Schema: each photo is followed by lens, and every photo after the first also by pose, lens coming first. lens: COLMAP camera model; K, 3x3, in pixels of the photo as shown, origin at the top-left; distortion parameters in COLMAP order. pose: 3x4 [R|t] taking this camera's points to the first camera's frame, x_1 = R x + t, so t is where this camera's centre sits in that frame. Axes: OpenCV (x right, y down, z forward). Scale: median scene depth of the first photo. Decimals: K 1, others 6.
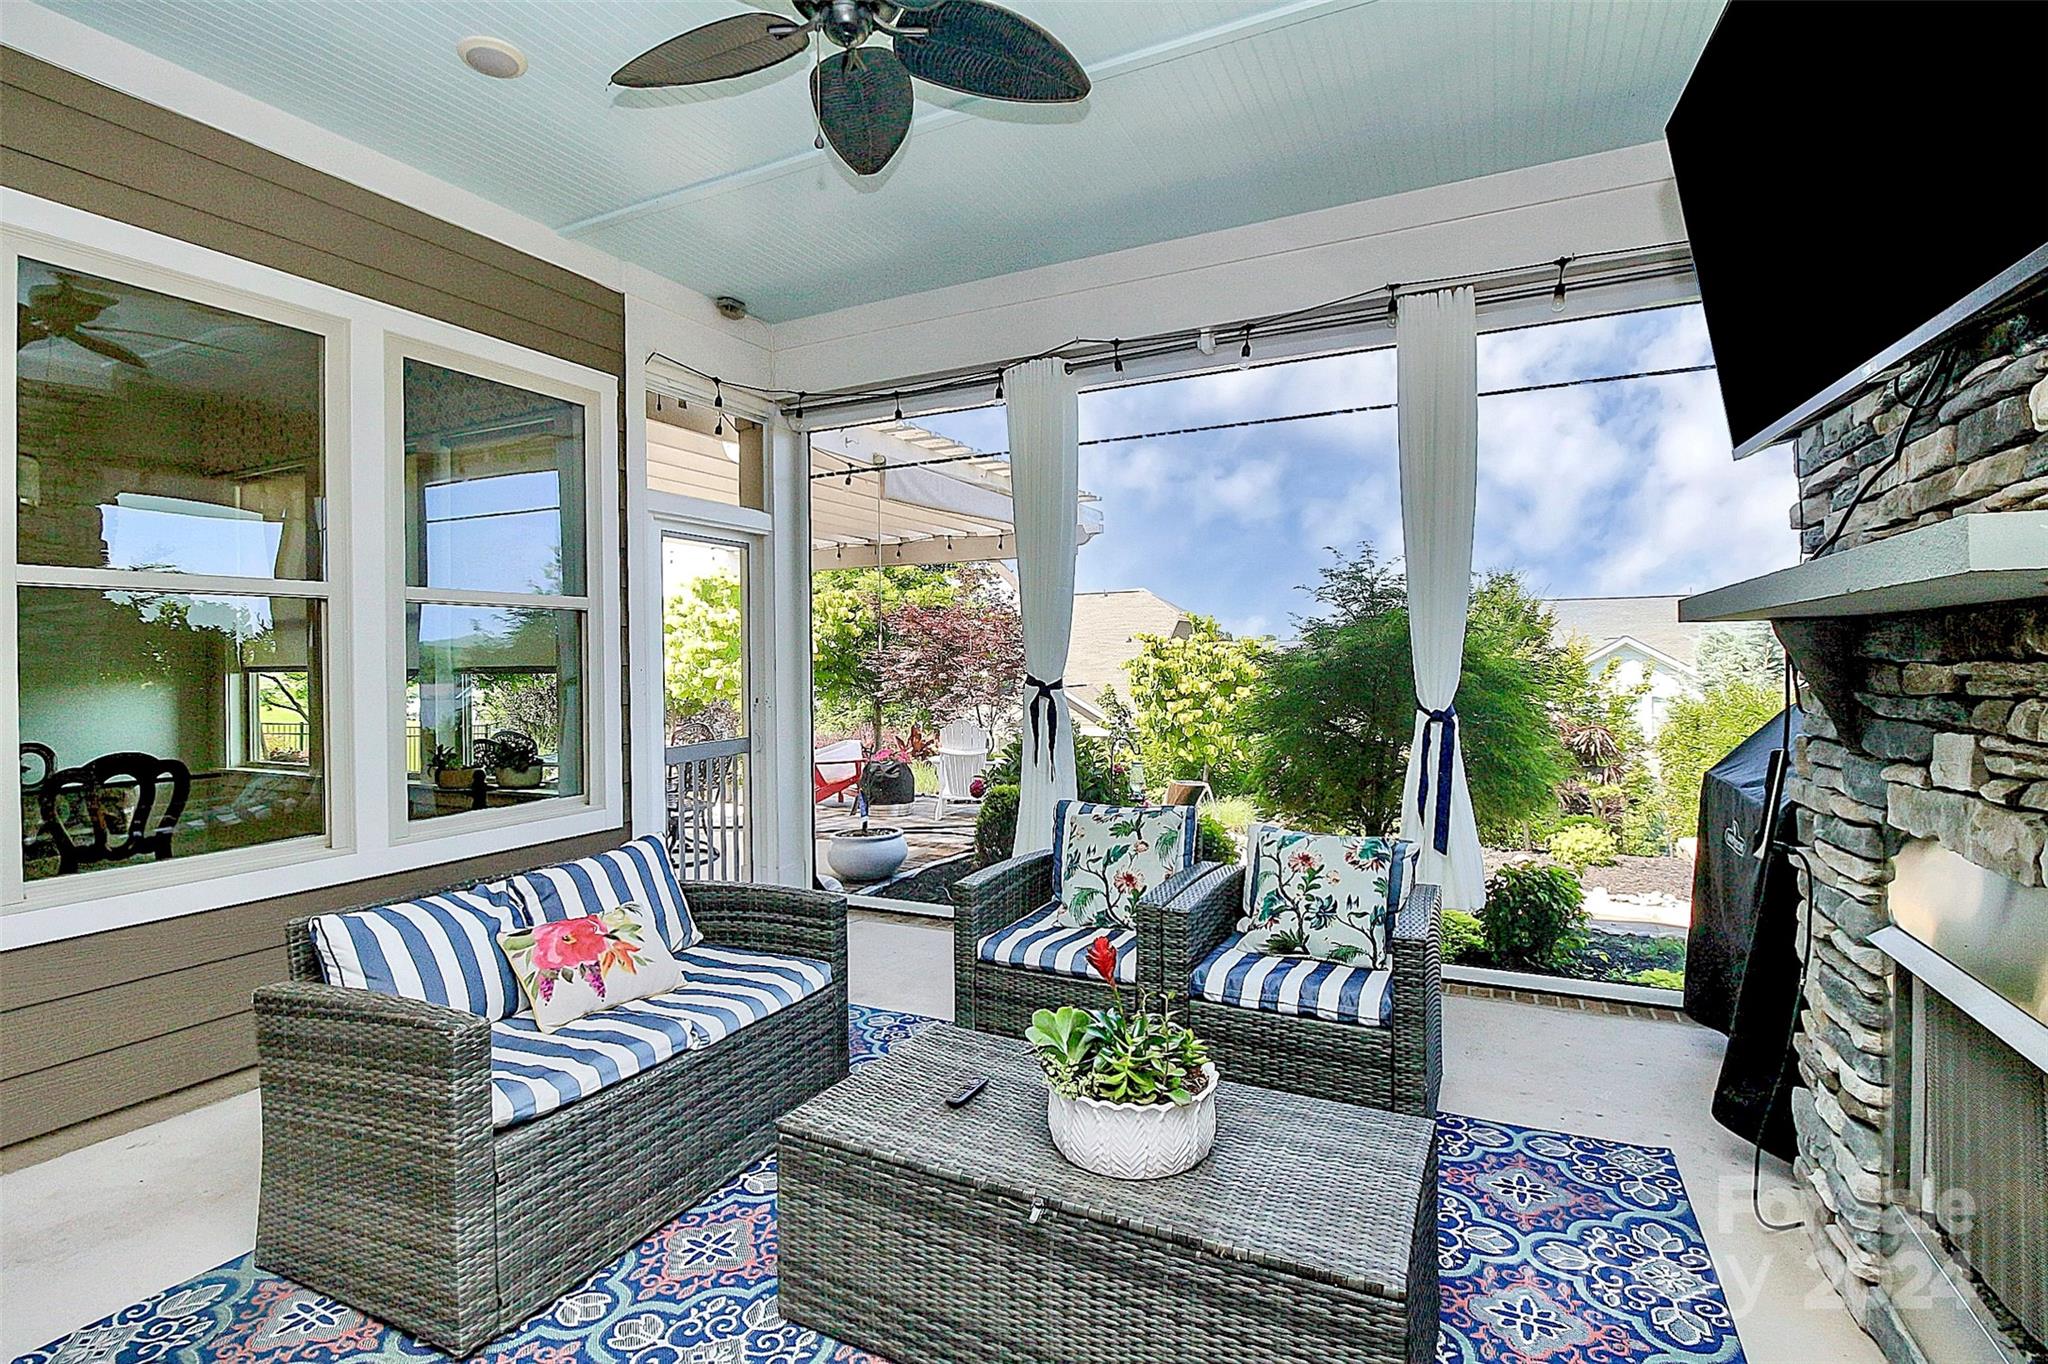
lens RADIAL K [[967.9, 0, 1025.4], [0, 967.9, 676.5], [0, 0, 1]] dist [0.000247, 0.000009]
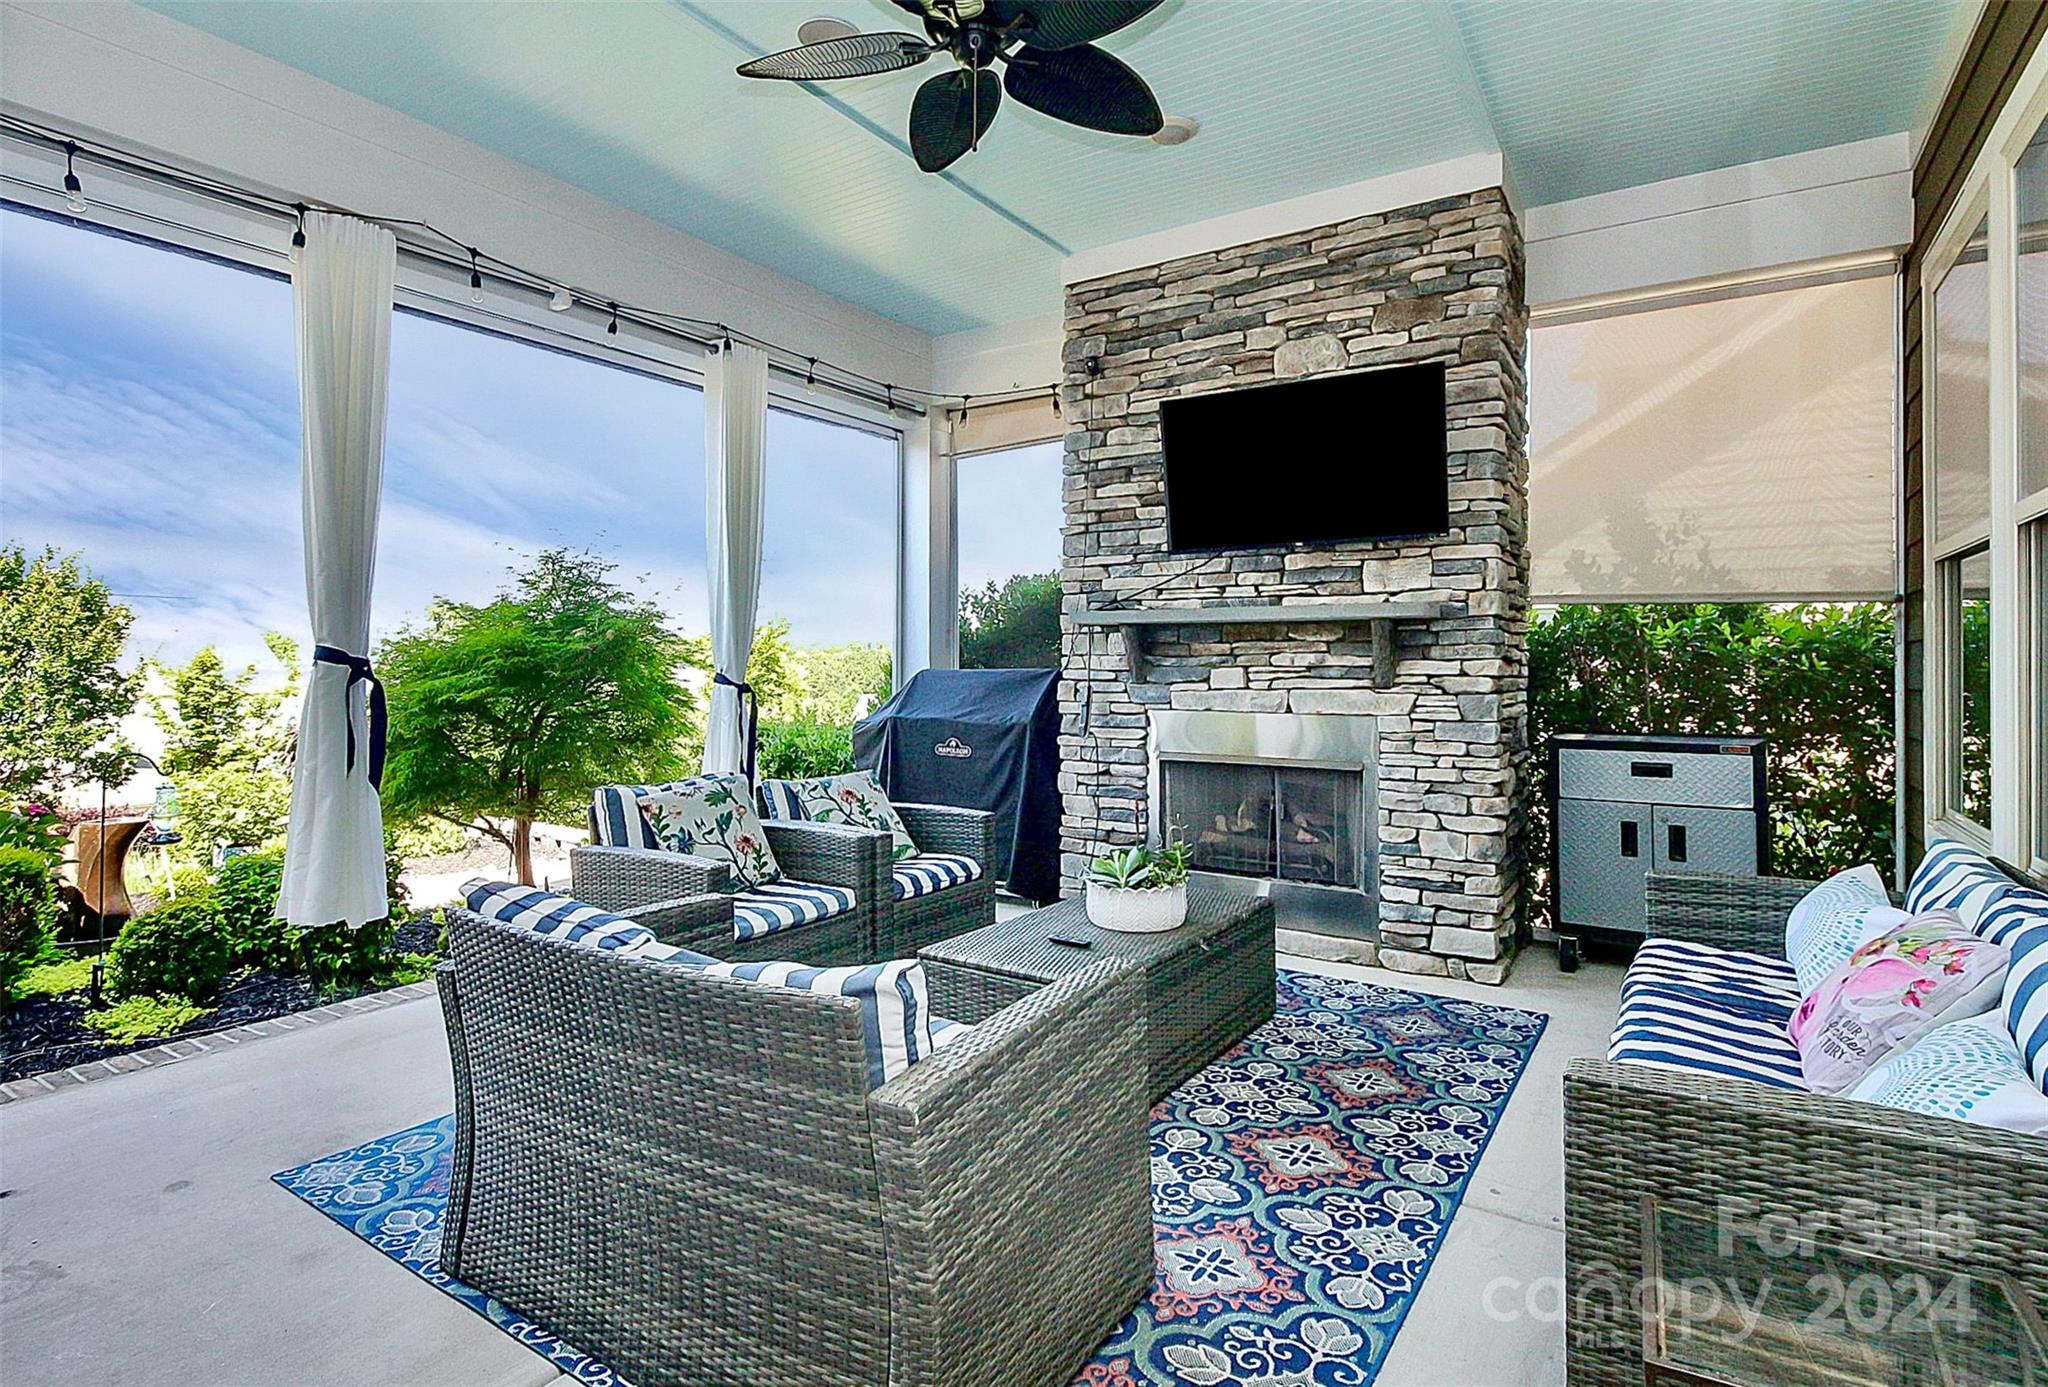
lens RADIAL K [[1039.8, 0, 1024.9], [0, 1039.8, 678.7], [0, 0, 1]] dist [-0.000222, -0.000054]
pose [[0.128568, -0.003719, 0.991694, -0.947947], [0.013292, 0.999910, 0.002026, 0.034621], [-0.991612, 0.012921, 0.128606, 0.540439]]
